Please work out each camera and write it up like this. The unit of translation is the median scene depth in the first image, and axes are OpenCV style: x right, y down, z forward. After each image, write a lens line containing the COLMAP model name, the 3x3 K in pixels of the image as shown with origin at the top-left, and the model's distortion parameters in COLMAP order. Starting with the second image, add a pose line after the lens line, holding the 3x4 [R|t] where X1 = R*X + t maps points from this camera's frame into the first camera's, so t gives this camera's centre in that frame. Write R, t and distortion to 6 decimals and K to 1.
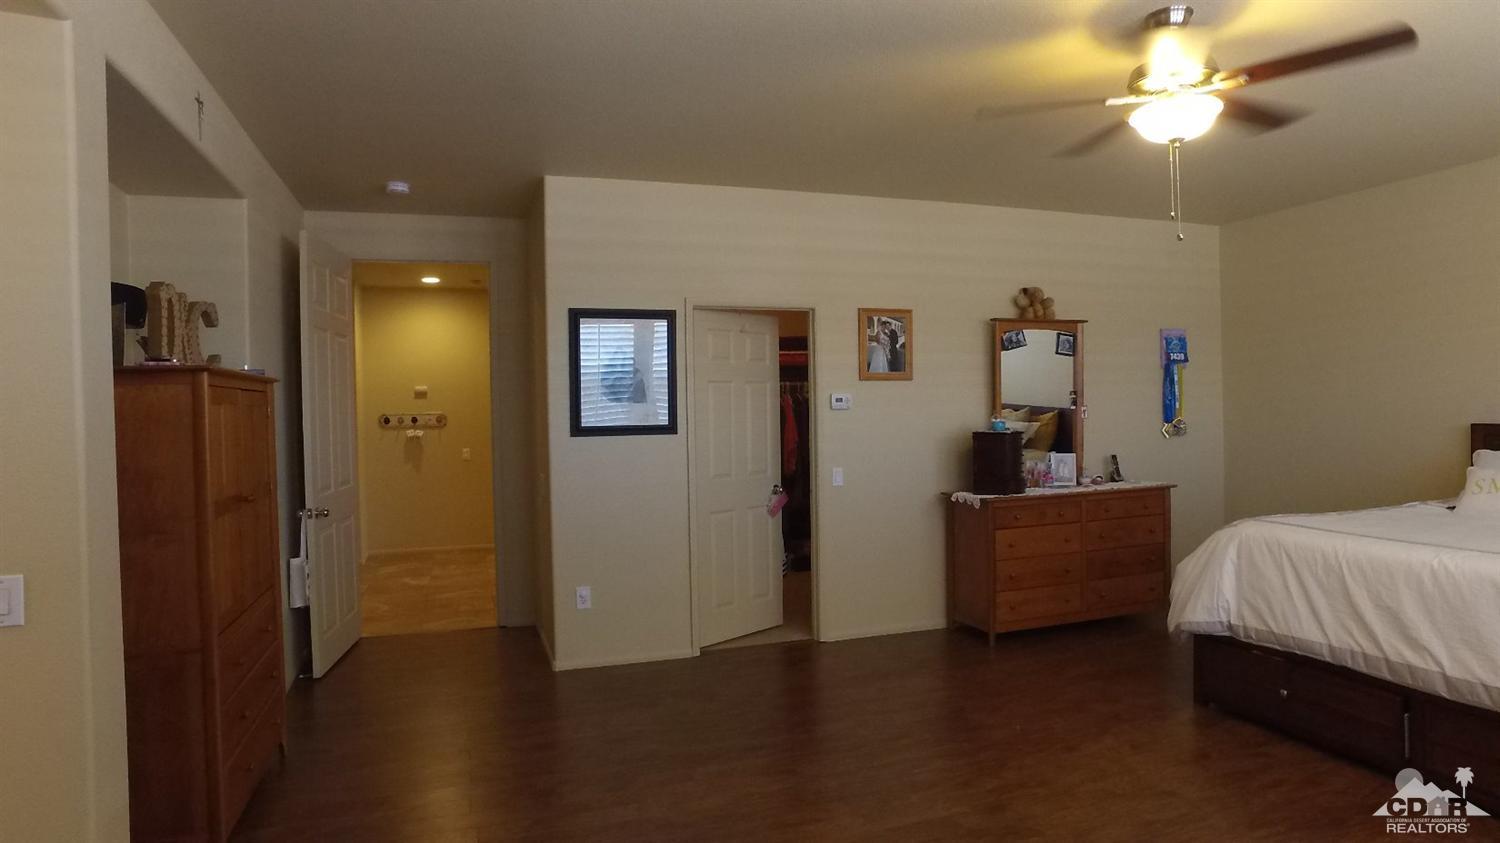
lens RADIAL K [[875.4, 0, 748.5], [0, 875.4, 416.8], [0, 0, 1]] dist [-0.122176, 0.088966]
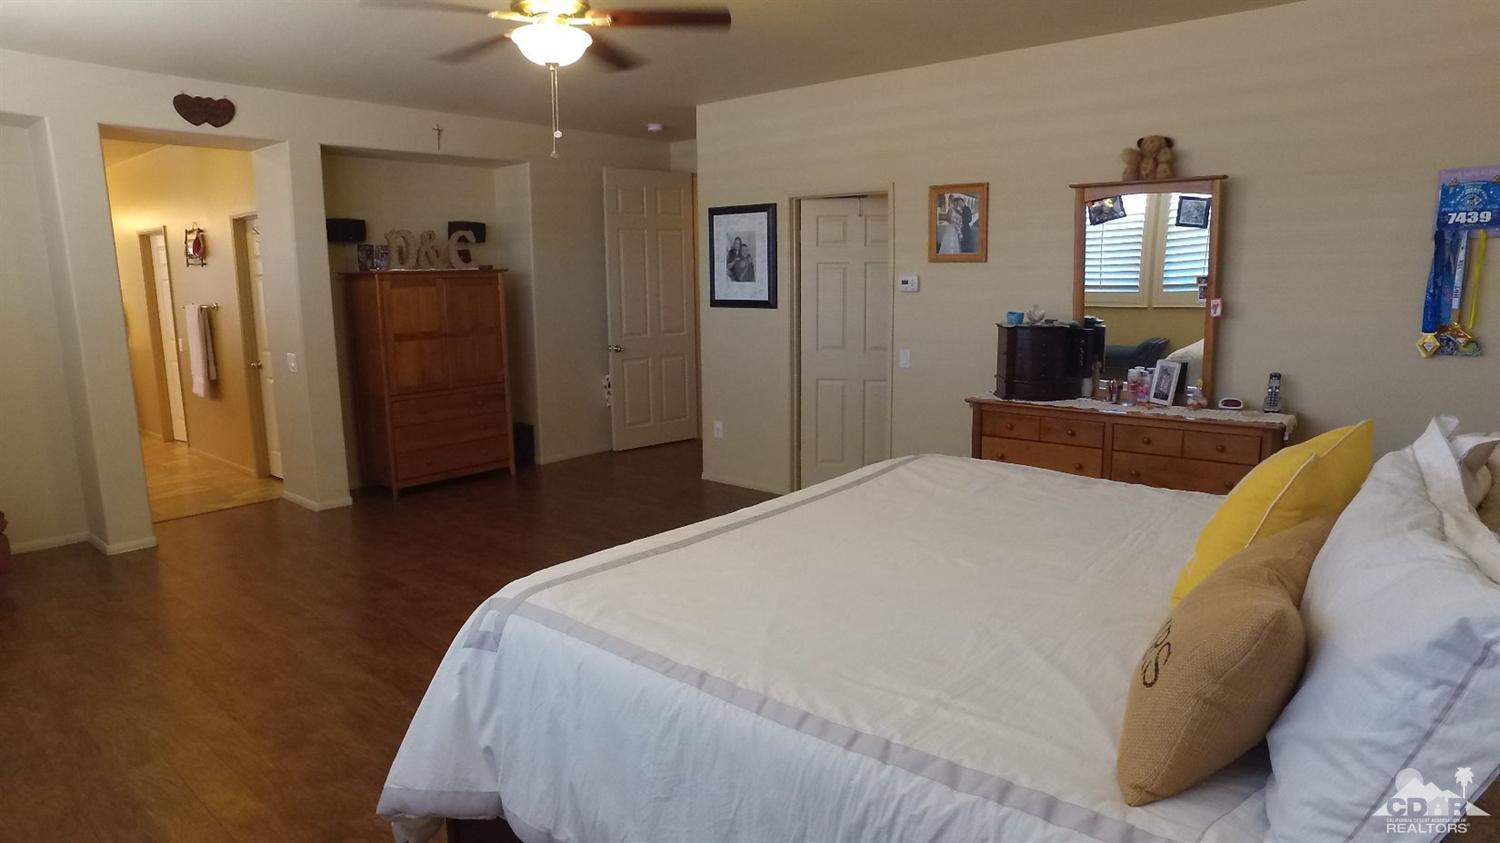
lens RADIAL K [[875.4, 0, 748.5], [0, 875.4, 416.8], [0, 0, 1]] dist [-0.122176, 0.088966]
pose [[0.507602, 0.152338, -0.848017, 0.861221], [-0.007651, 0.985003, 0.172367, -0.036967], [0.861558, -0.081006, 0.501155, 0.330321]]
